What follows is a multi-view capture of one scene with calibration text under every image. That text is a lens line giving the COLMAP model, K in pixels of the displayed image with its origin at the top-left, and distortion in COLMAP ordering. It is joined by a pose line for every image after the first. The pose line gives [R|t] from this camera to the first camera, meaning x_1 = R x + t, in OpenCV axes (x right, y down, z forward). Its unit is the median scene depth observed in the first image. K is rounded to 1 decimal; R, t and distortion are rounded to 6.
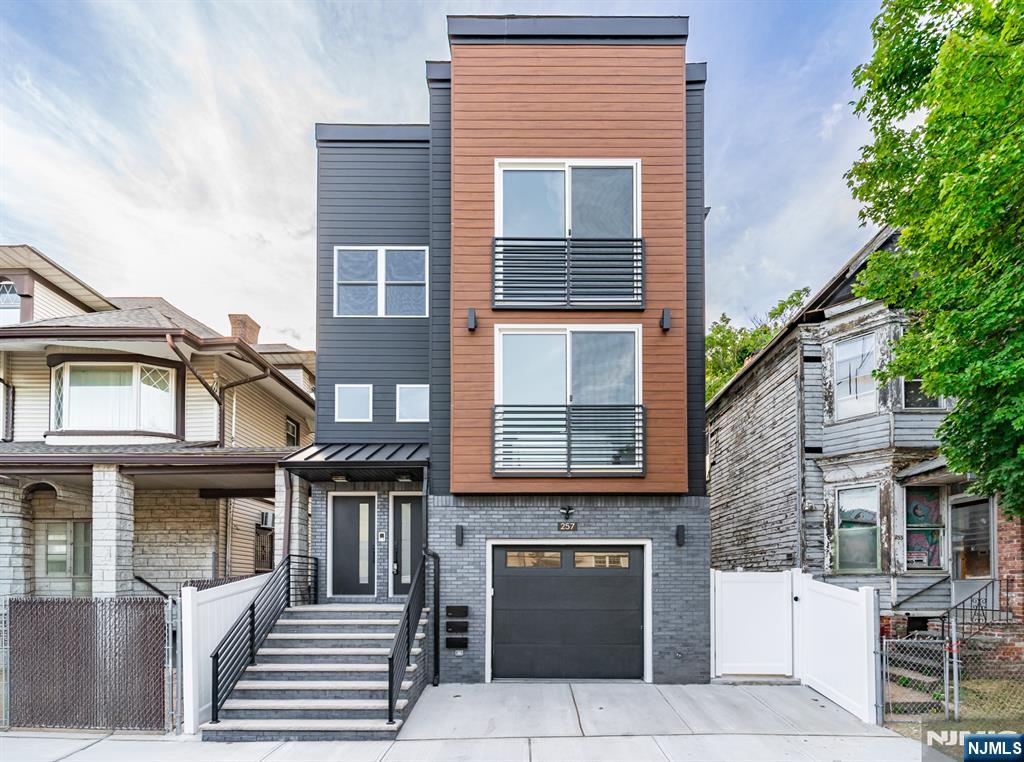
lens RADIAL K [[506.9, 0, 512.0], [0, 506.9, 381.0], [0, 0, 1]] dist [0.001027, -0.000064]
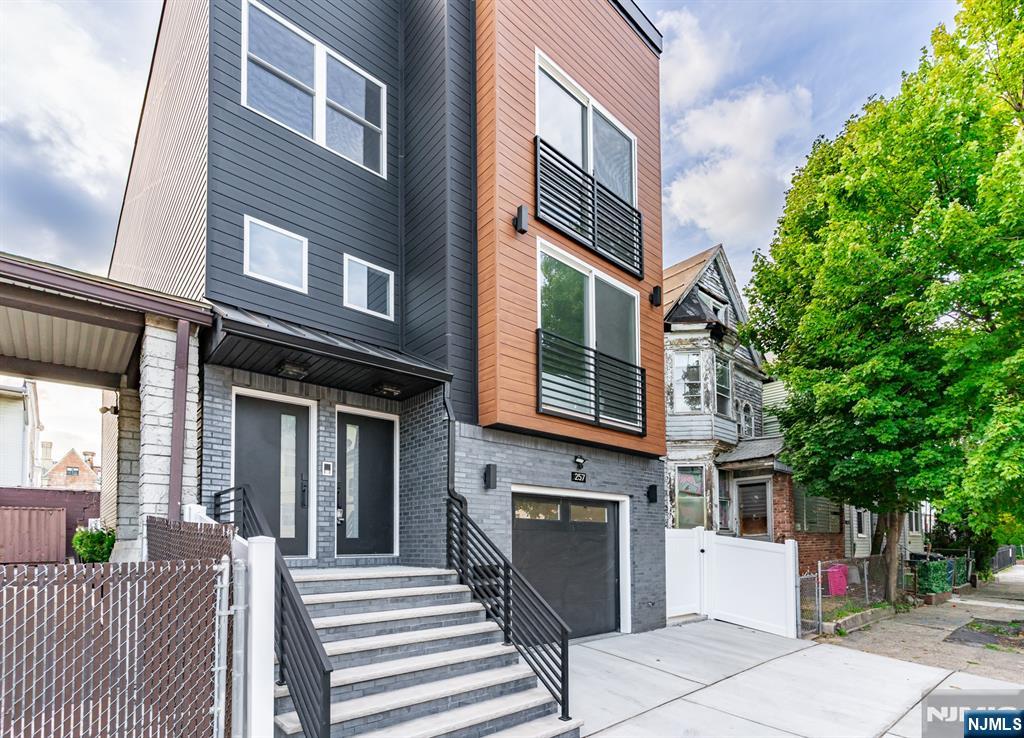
lens RADIAL K [[532.5, 0, 512.4], [0, 532.5, 350.1], [0, 0, 1]] dist [0.004141, 0.000884]
pose [[0.685327, 0.246850, 0.685122, -0.673126], [-0.260654, 0.961617, -0.085739, 0.171530], [-0.679989, -0.119821, 0.723365, 0.388757]]
